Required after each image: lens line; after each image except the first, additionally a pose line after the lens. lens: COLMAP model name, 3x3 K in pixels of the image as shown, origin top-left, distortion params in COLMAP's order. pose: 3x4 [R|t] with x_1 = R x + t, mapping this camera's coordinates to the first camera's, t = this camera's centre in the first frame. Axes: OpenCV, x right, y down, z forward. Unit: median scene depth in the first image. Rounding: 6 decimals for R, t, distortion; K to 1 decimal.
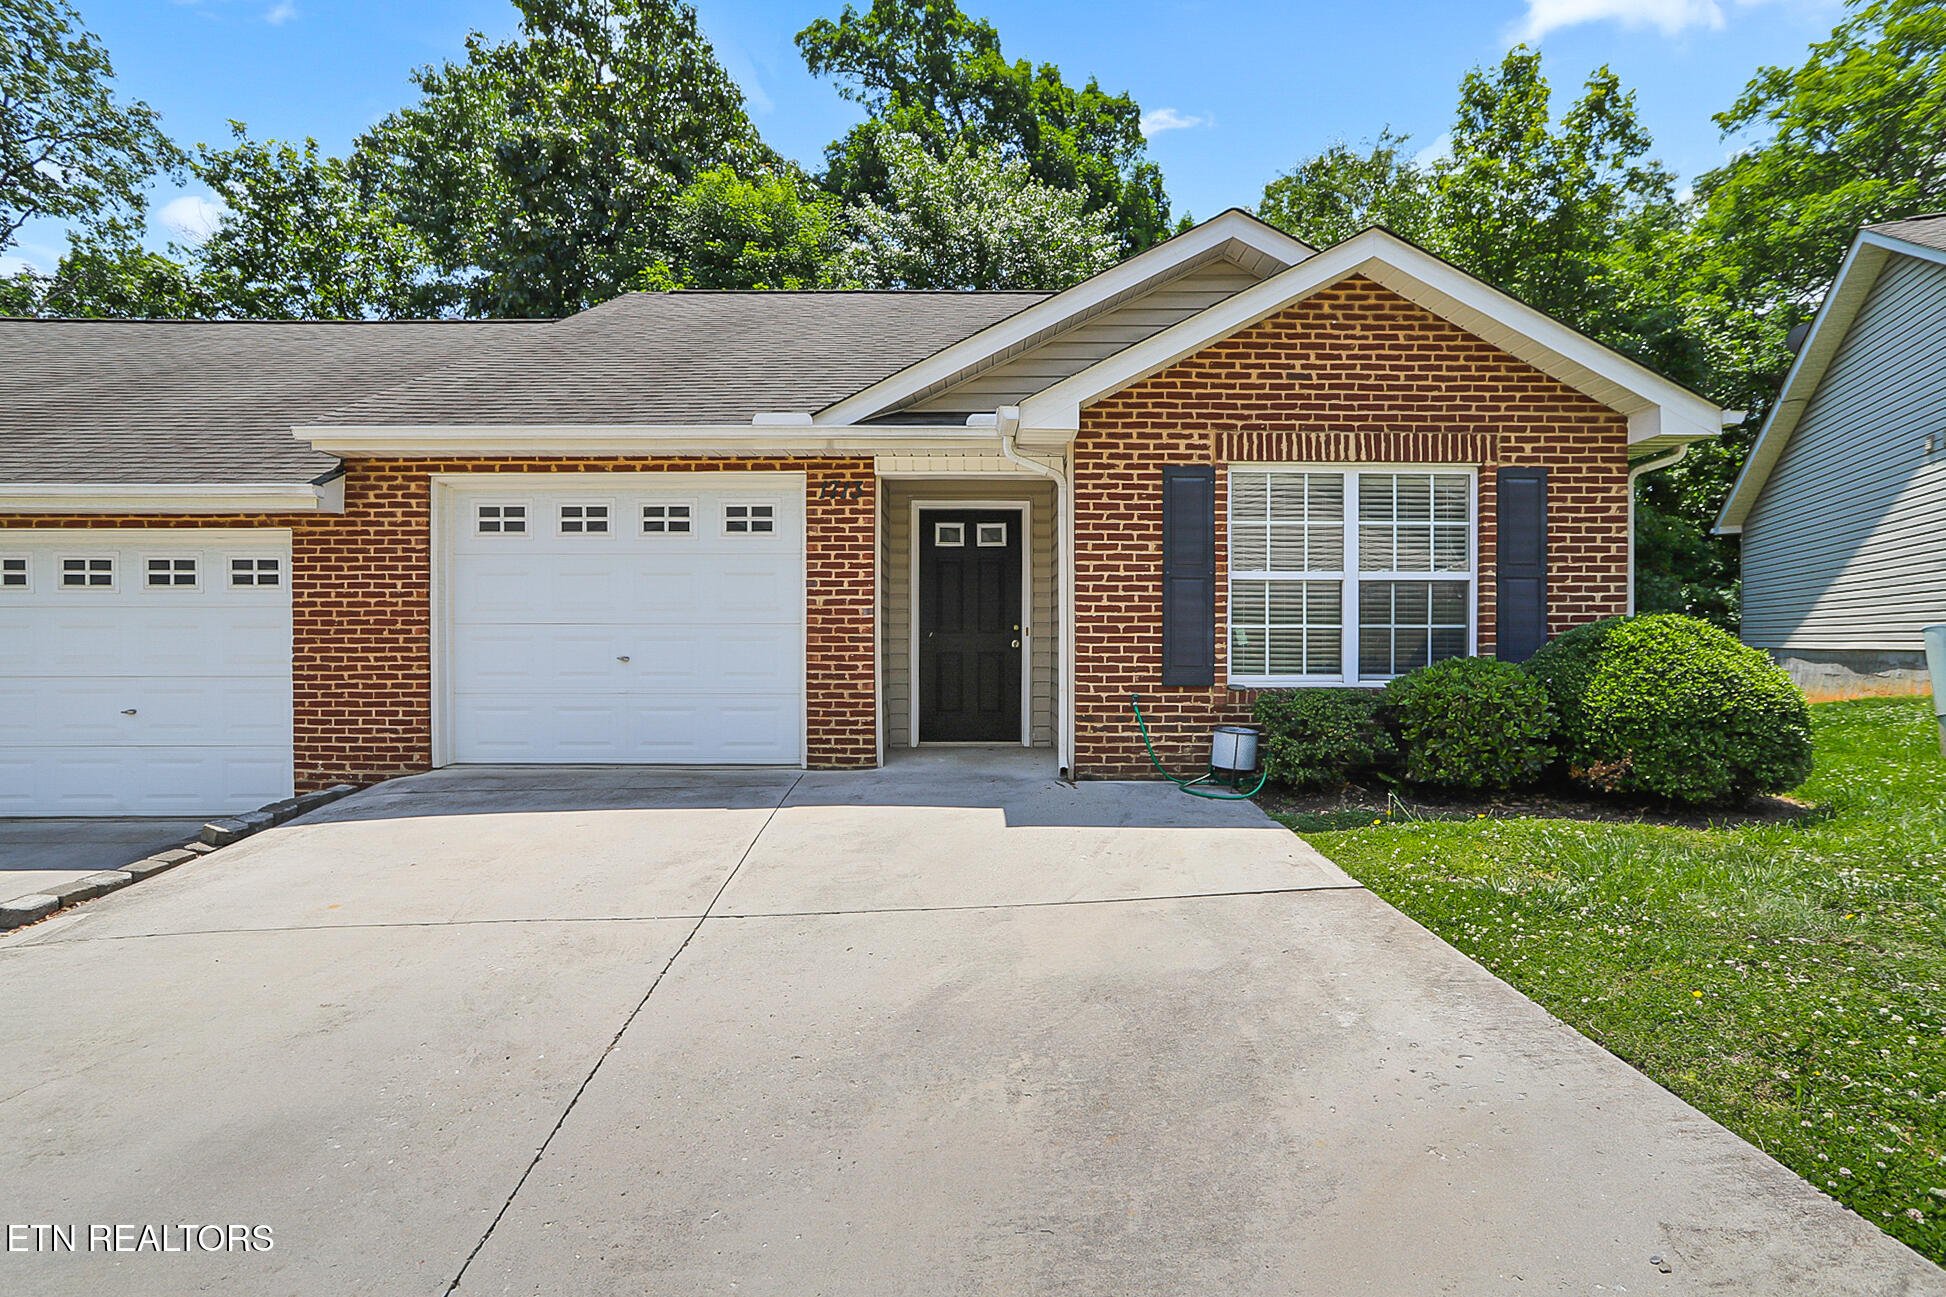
lens RADIAL K [[967.4, 0, 990.7], [0, 967.4, 659.8], [0, 0, 1]] dist [-0.048942, 0.029263]
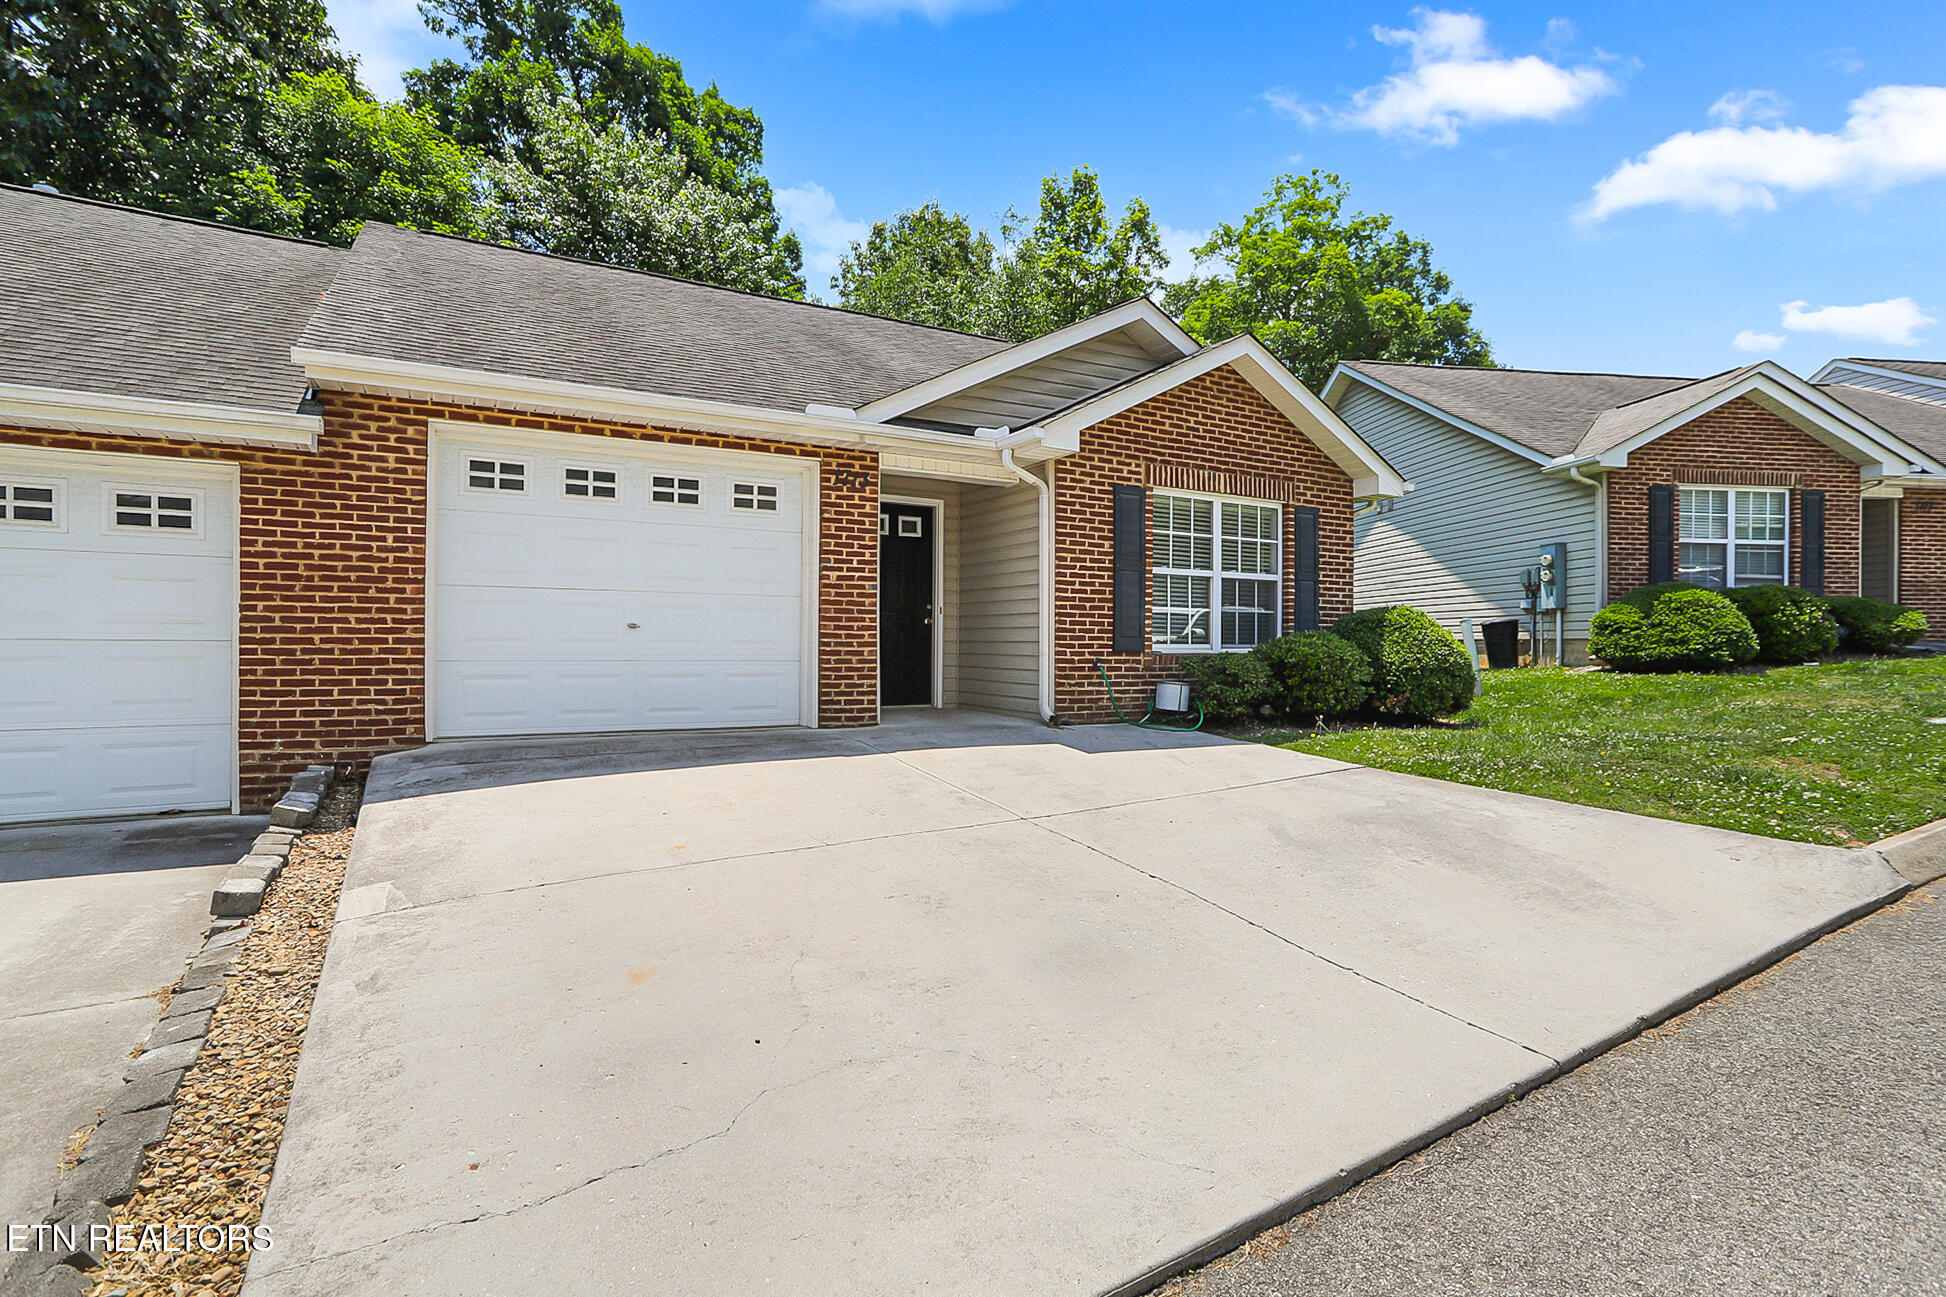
lens RADIAL K [[967.4, 0, 948.6], [0, 967.4, 655.2], [0, 0, 1]] dist [-0.048942, 0.029263]
pose [[0.873117, 0.003328, 0.487499, -0.656445], [-0.000180, 0.999979, -0.006504, 0.040368], [-0.487511, 0.005591, 0.873099, -0.040242]]
